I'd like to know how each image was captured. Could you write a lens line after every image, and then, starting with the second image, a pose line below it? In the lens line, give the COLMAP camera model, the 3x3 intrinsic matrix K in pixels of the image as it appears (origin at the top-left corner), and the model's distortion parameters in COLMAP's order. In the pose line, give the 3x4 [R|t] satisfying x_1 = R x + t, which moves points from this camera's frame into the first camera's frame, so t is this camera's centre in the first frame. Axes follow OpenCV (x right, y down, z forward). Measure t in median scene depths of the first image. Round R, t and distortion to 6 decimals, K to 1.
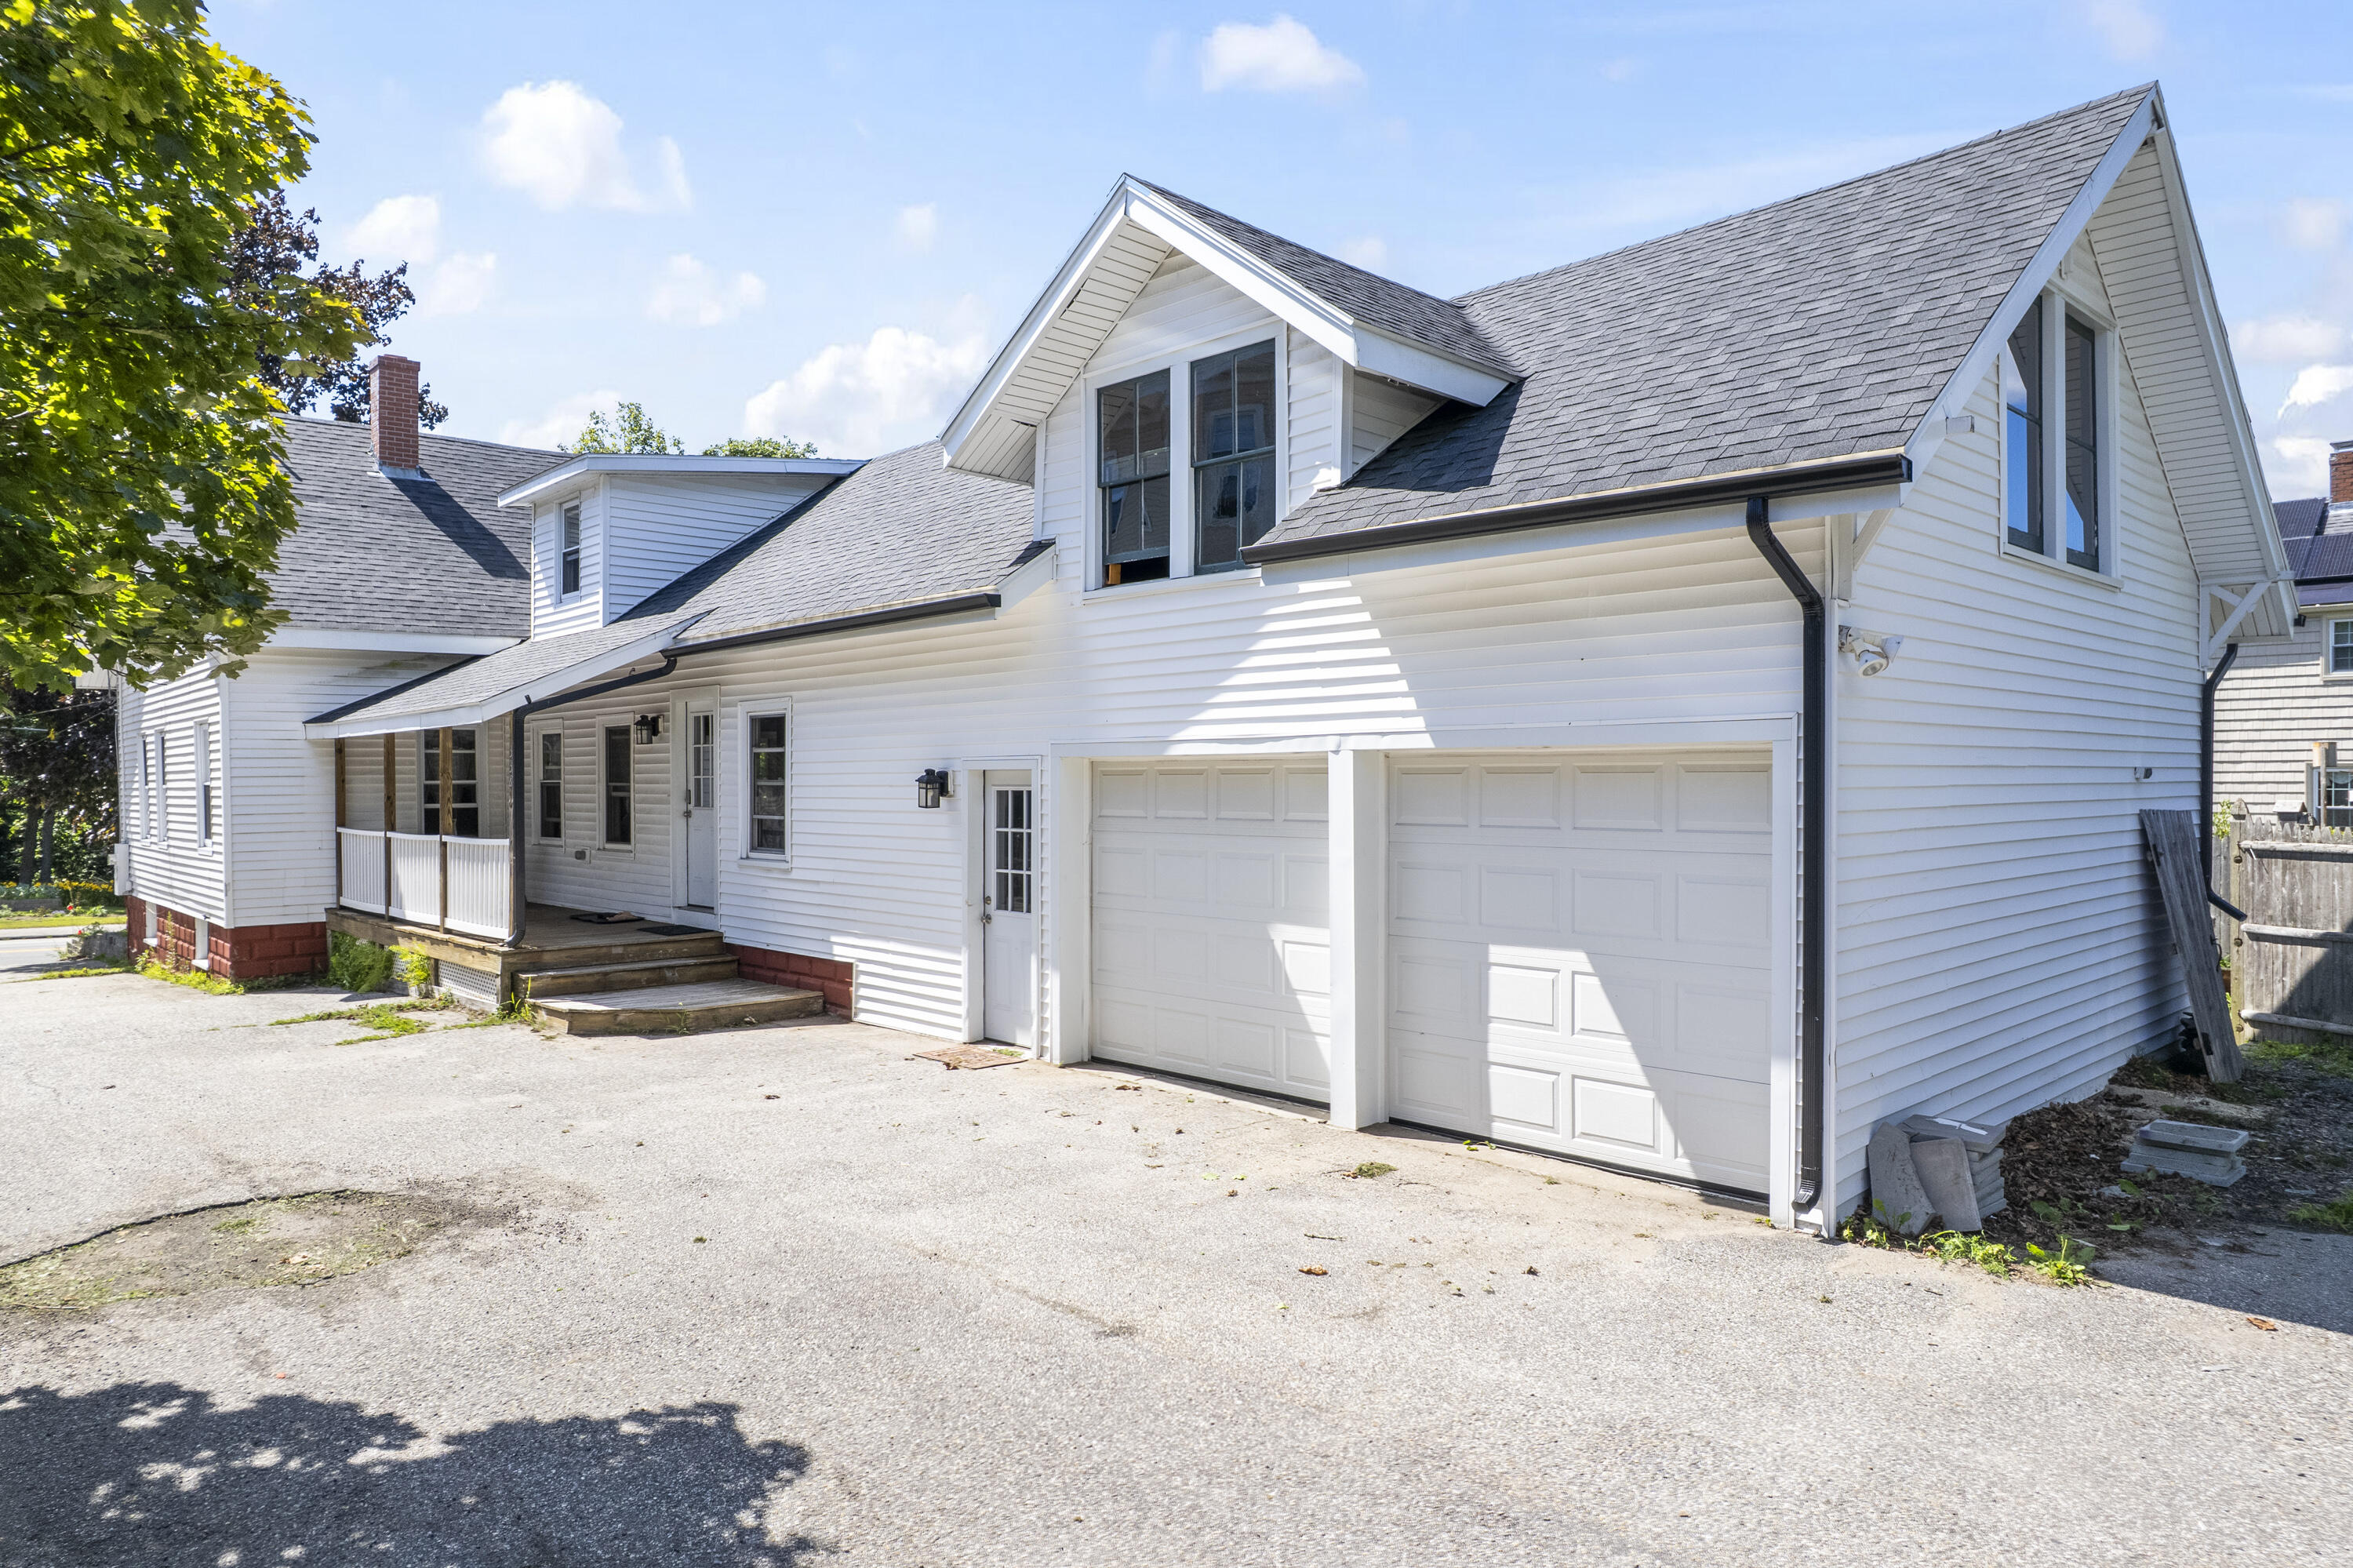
lens RADIAL K [[1482.8, 0, 1169.9], [0, 1482.8, 785.4], [0, 0, 1]] dist [-0.036301, 0.018329]
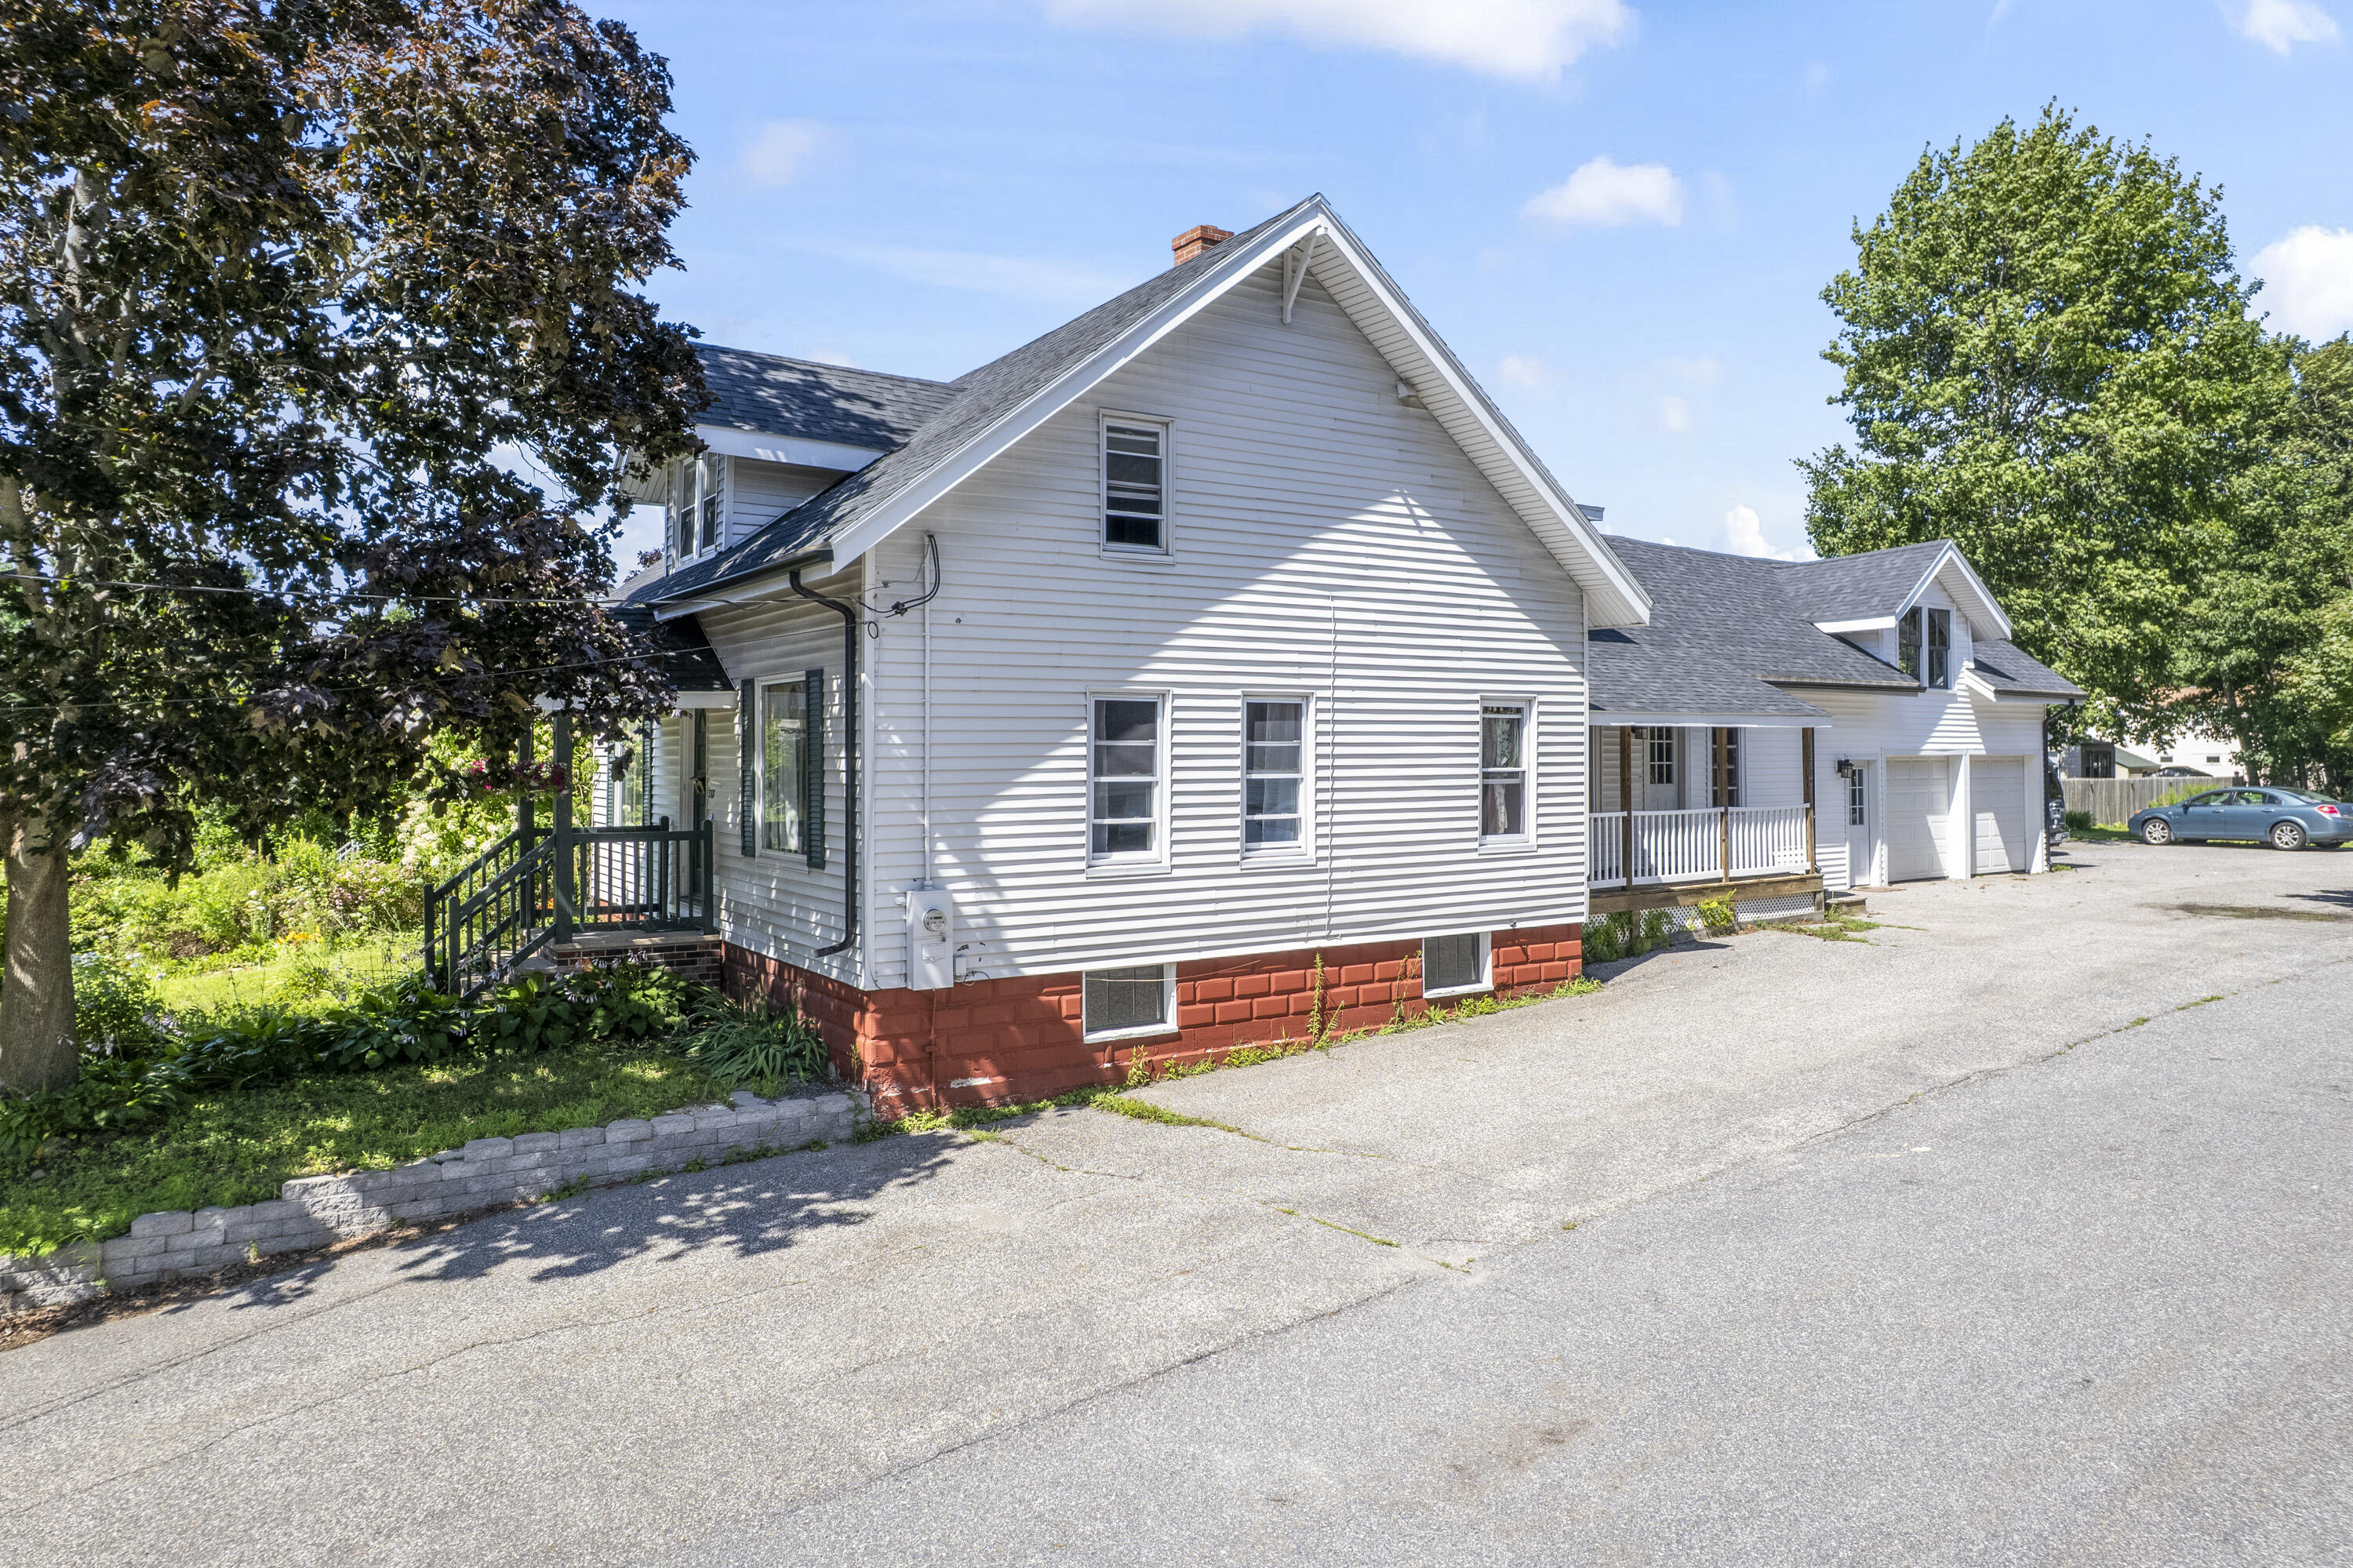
lens RADIAL K [[1482.8, 0, 1174.0], [0, 1482.8, 765.5], [0, 0, 1]] dist [-0.036301, 0.018329]
pose [[0.163608, -0.001670, 0.986524, -2.885744], [0.006473, 0.999979, 0.000619, -0.013059], [-0.986504, 0.006284, 0.163615, 1.946875]]
